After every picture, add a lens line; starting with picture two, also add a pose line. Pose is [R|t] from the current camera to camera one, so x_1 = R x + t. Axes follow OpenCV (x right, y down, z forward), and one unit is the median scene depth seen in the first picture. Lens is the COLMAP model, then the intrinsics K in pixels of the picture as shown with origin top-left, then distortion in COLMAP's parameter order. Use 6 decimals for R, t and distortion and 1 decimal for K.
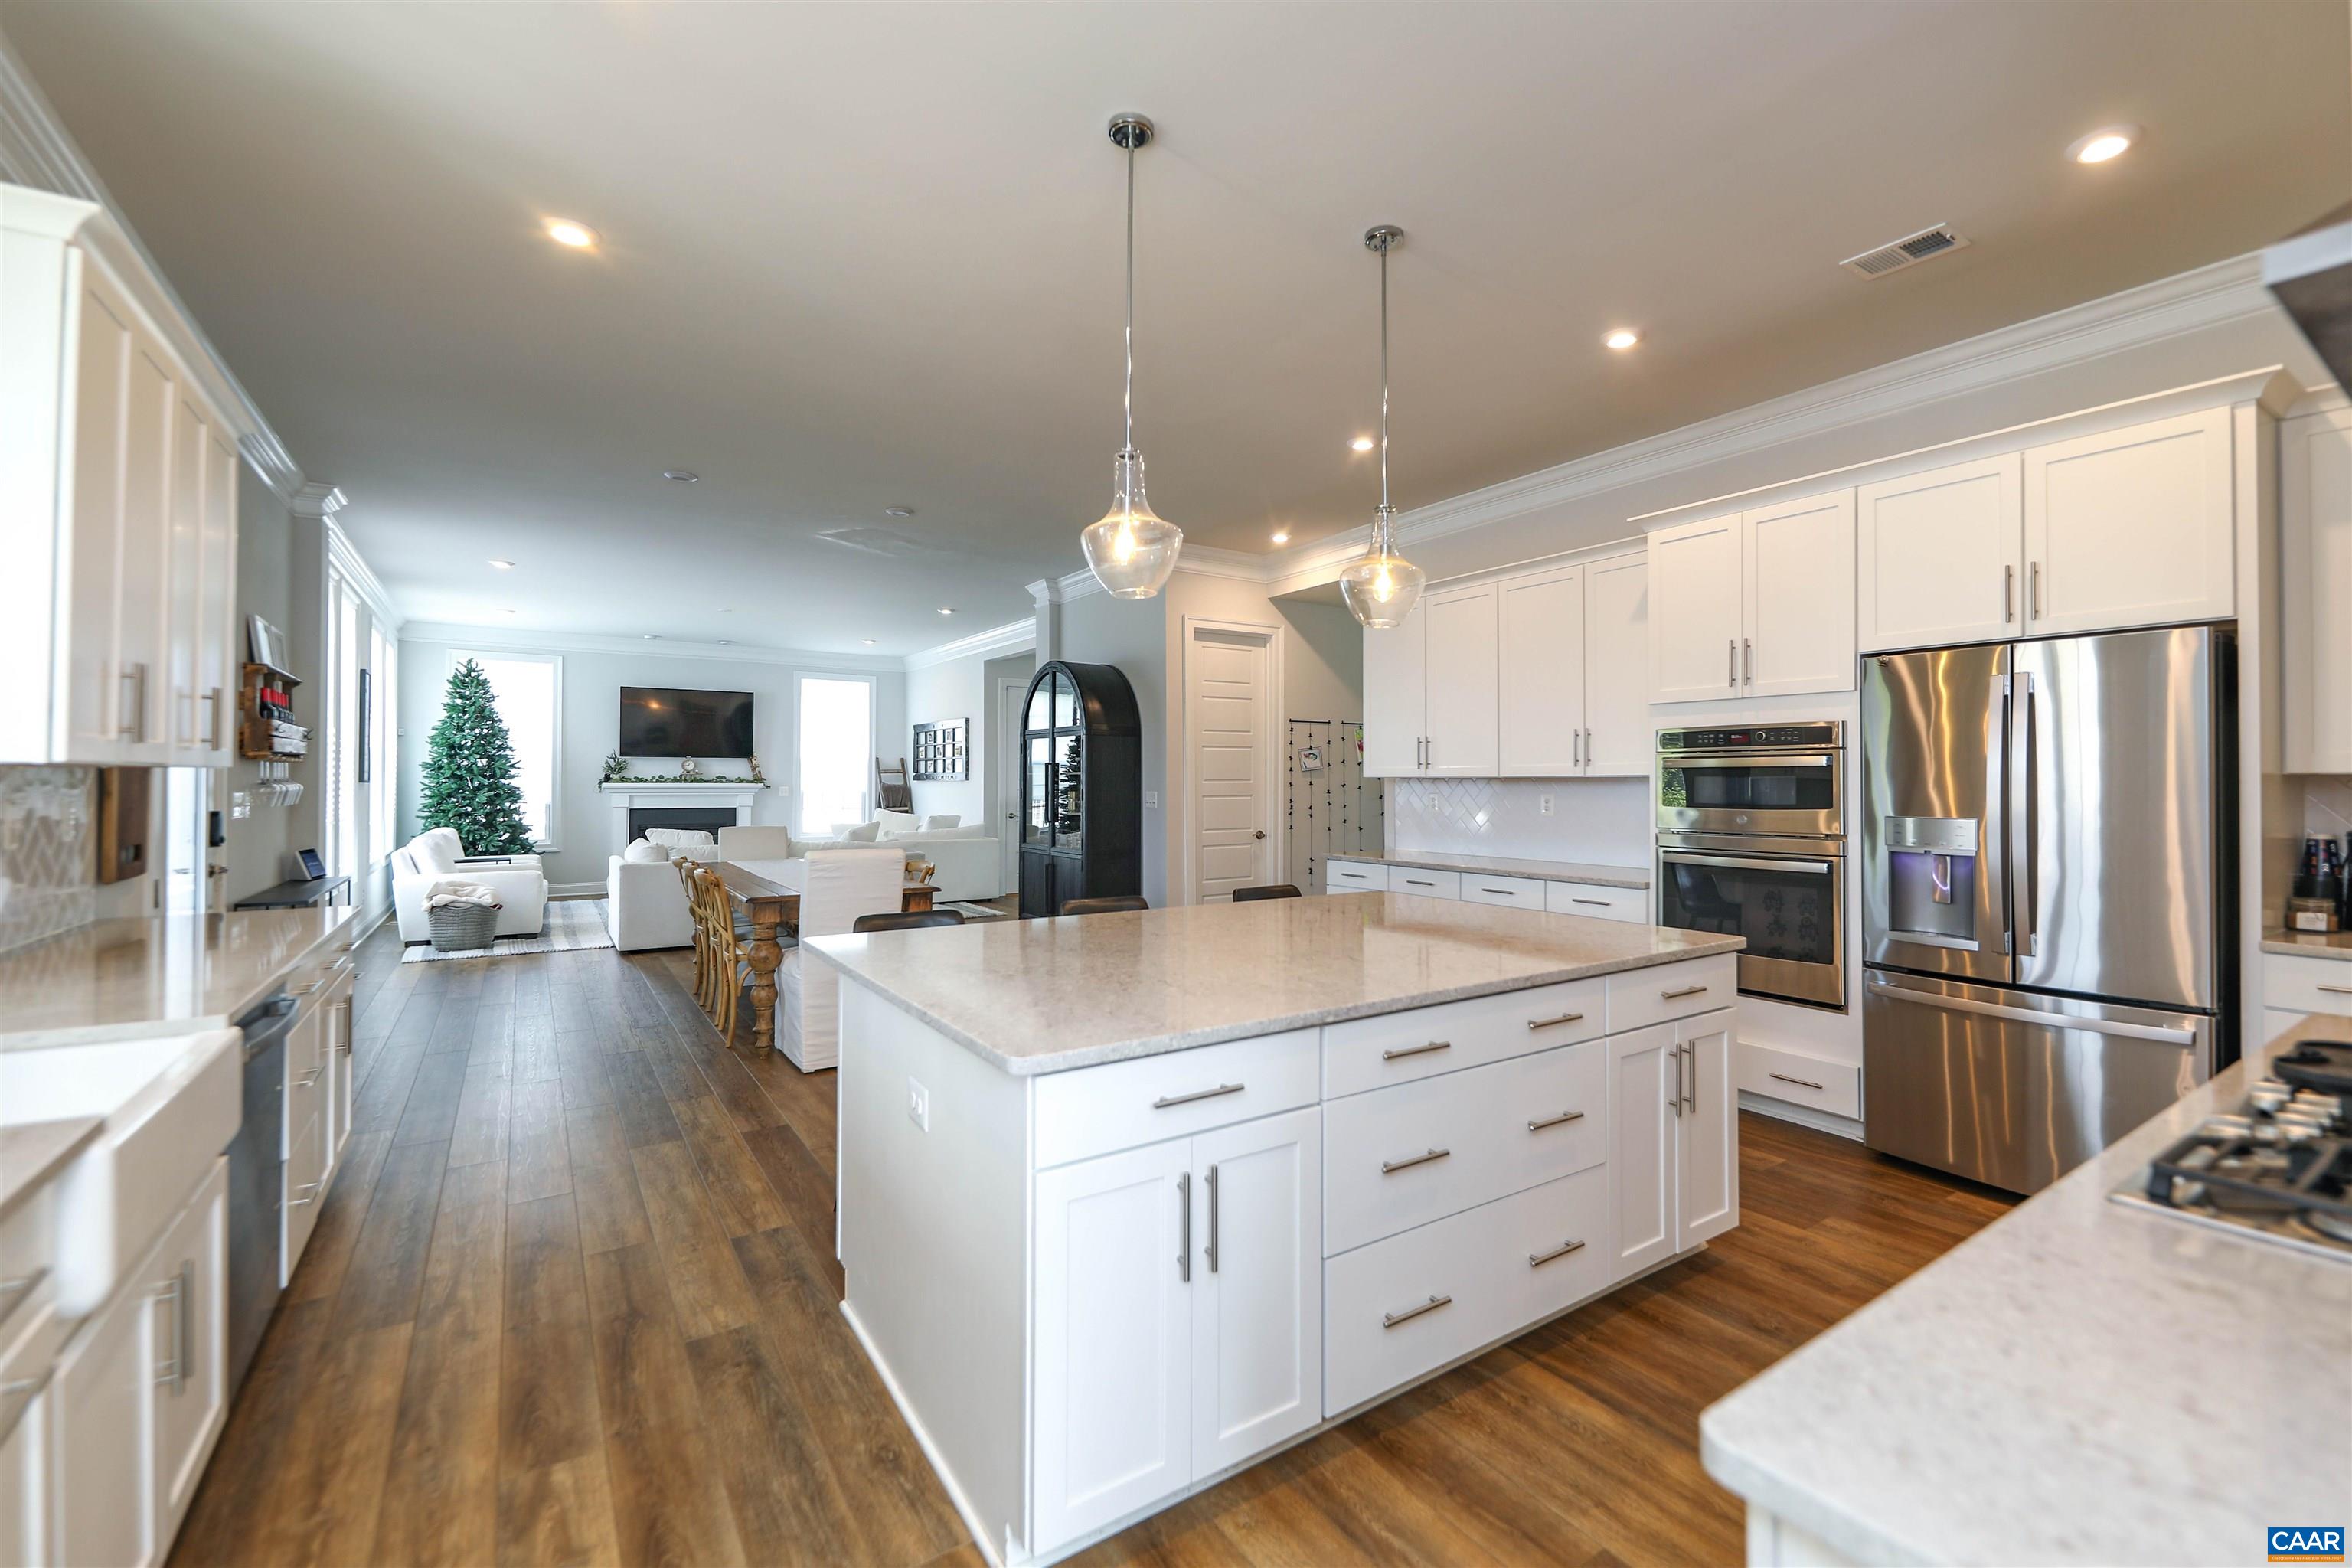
lens RADIAL K [[986.7, 0, 1163.8], [0, 986.7, 767.8], [0, 0, 1]] dist [0.001132, -0.000112]
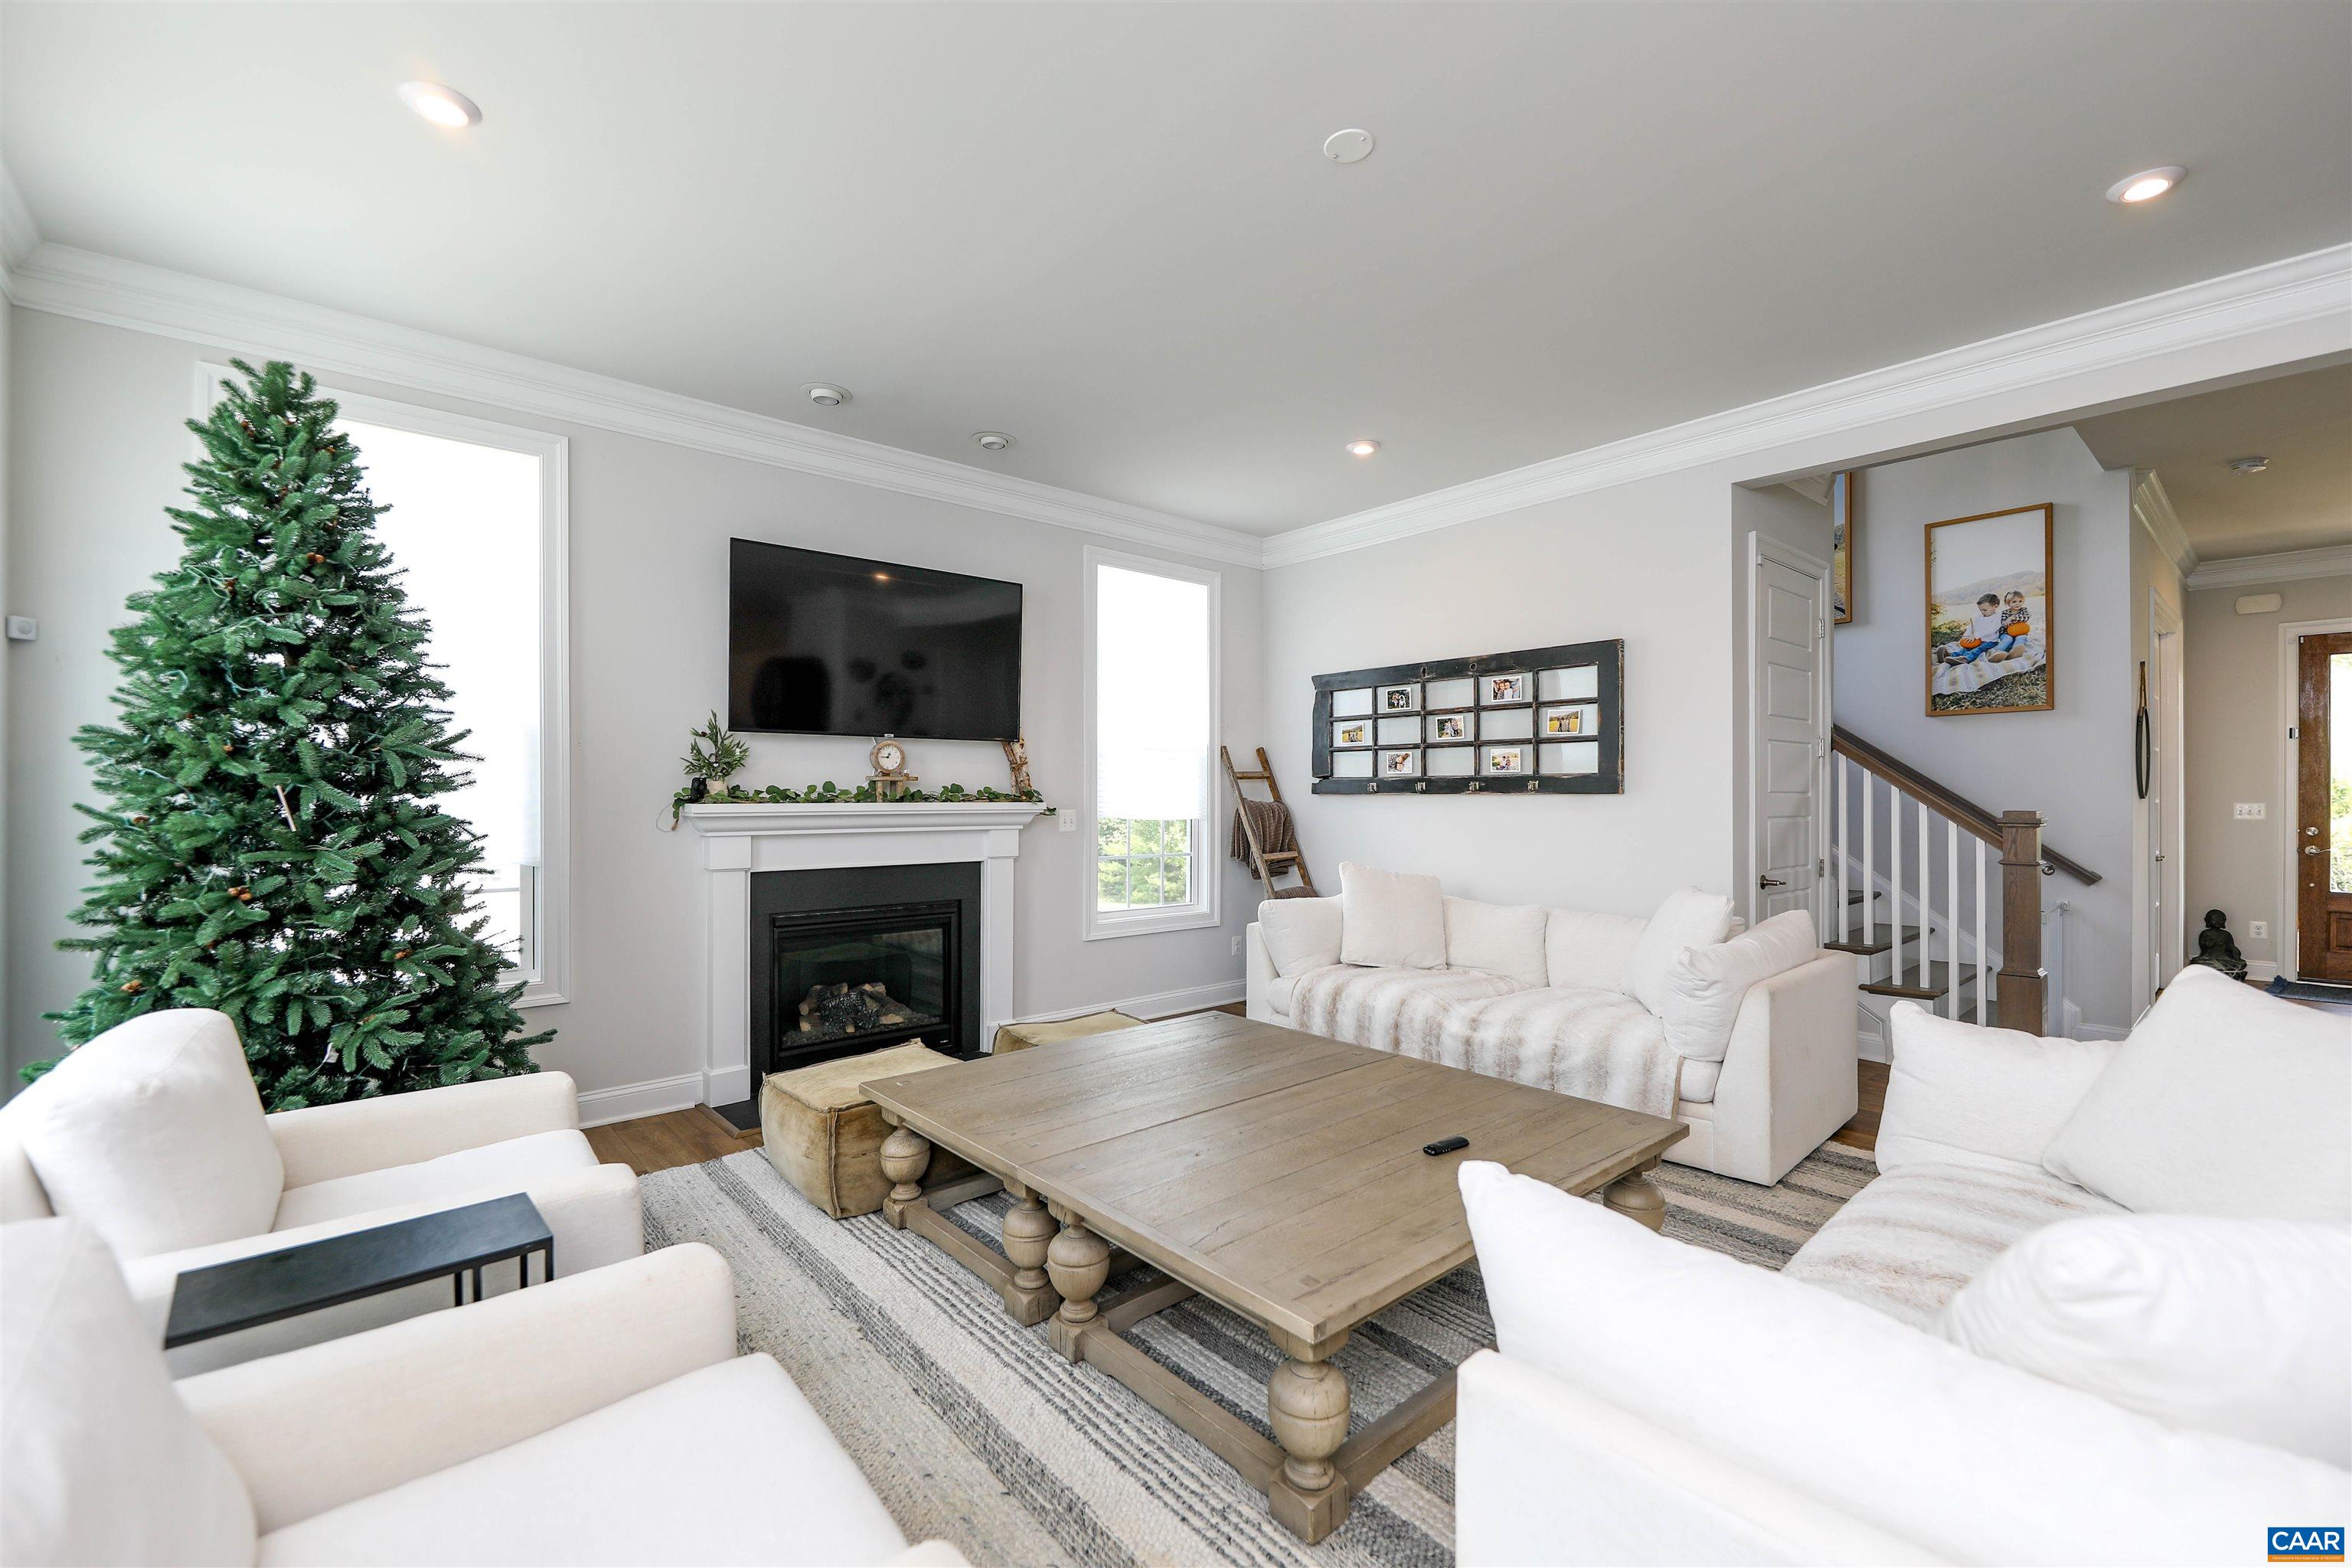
lens RADIAL K [[1004.0, 0, 1184.3], [0, 1004.0, 794.1], [0, 0, 1]] dist [-0.012530, -0.000479]
pose [[0.991429, -0.003694, 0.130593, -0.483401], [0.002032, 0.999915, 0.012856, 0.008378], [-0.130630, -0.012480, 0.991353, 0.682603]]
